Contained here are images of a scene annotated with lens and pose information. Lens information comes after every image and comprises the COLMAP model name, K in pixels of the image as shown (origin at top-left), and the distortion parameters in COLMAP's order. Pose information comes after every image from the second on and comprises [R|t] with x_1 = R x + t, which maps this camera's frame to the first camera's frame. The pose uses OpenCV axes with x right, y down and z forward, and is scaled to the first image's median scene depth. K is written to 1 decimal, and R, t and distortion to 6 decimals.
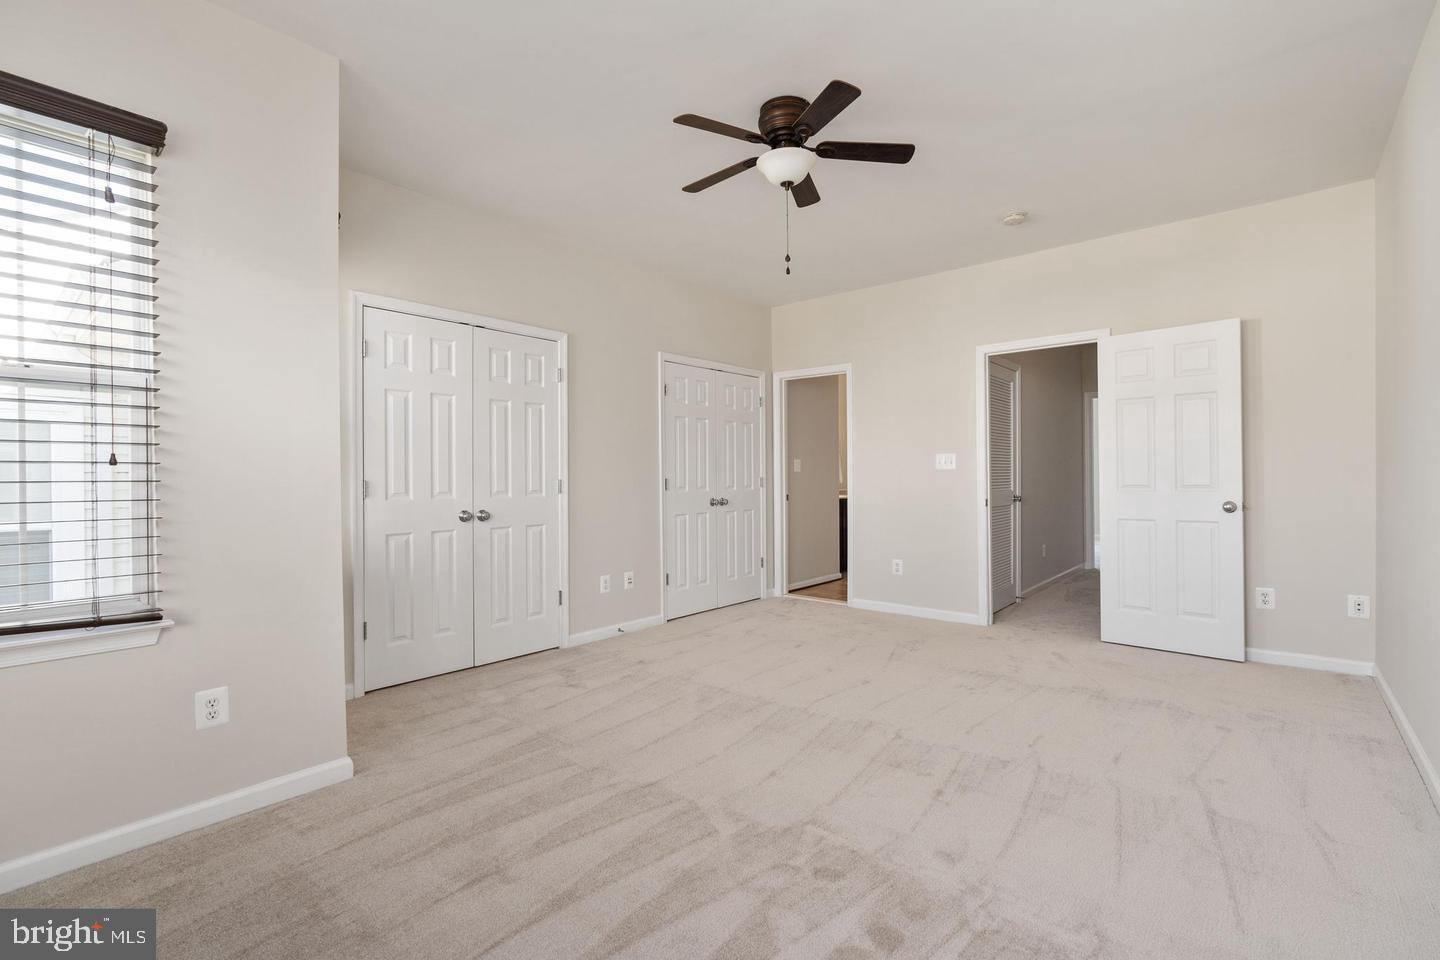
lens RADIAL K [[677.7, 0, 738.1], [0, 677.7, 479.2], [0, 0, 1]] dist [-0.002679, 0.000252]
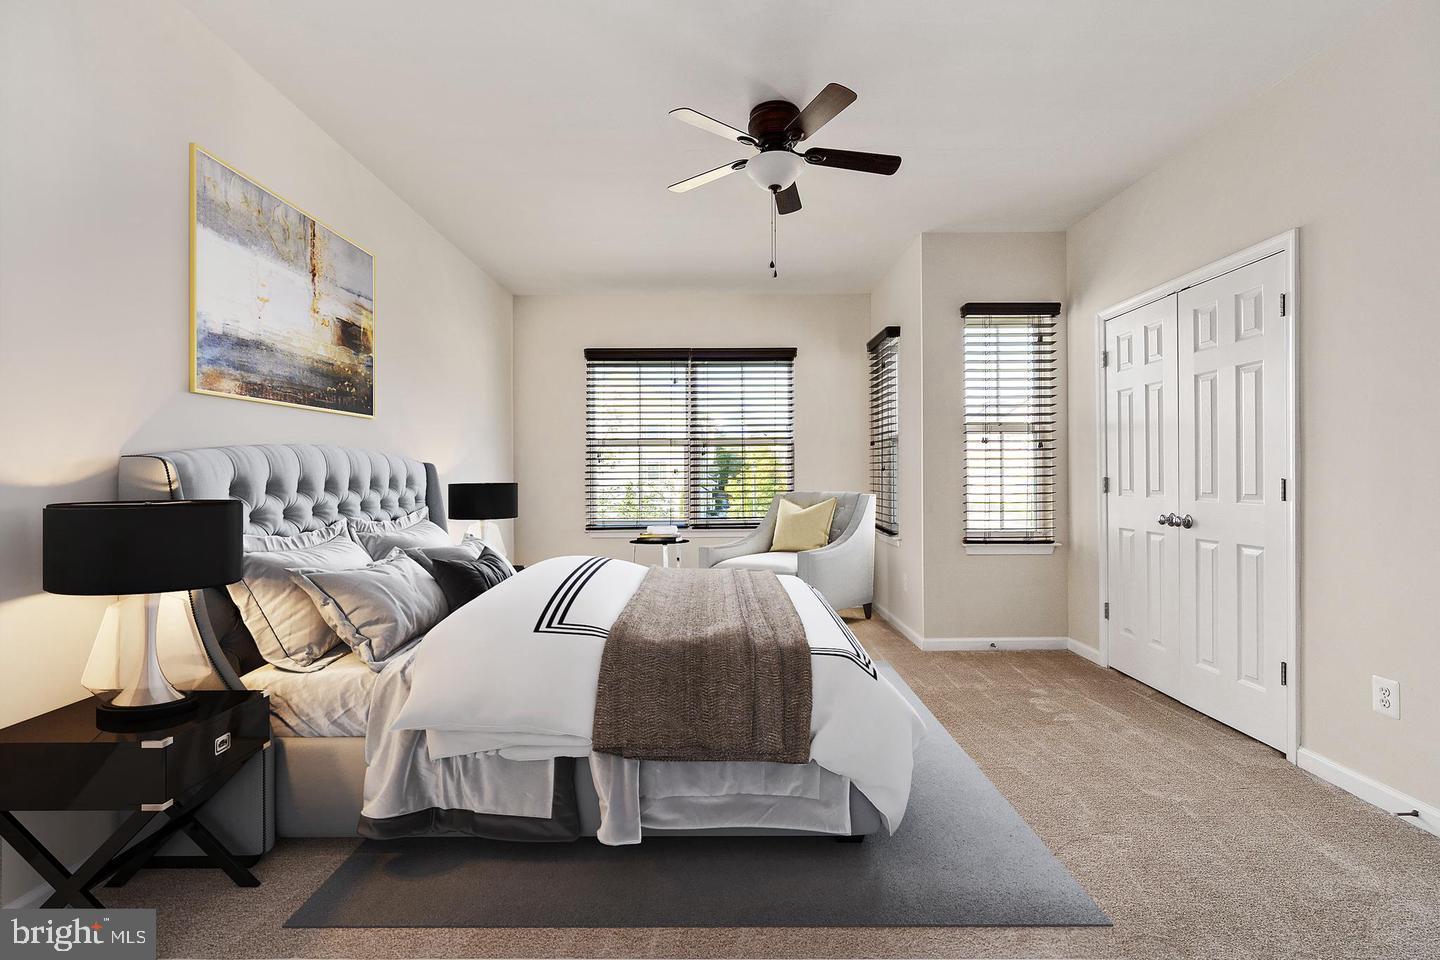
lens RADIAL K [[677.7, 0, 738.1], [0, 677.7, 479.2], [0, 0, 1]] dist [-0.002679, 0.000252]
pose [[-0.768737, 0.013150, -0.639430, 0.543160], [0.006943, 0.999901, 0.012216, -0.010063], [0.639528, 0.004951, -0.768752, 1.258807]]
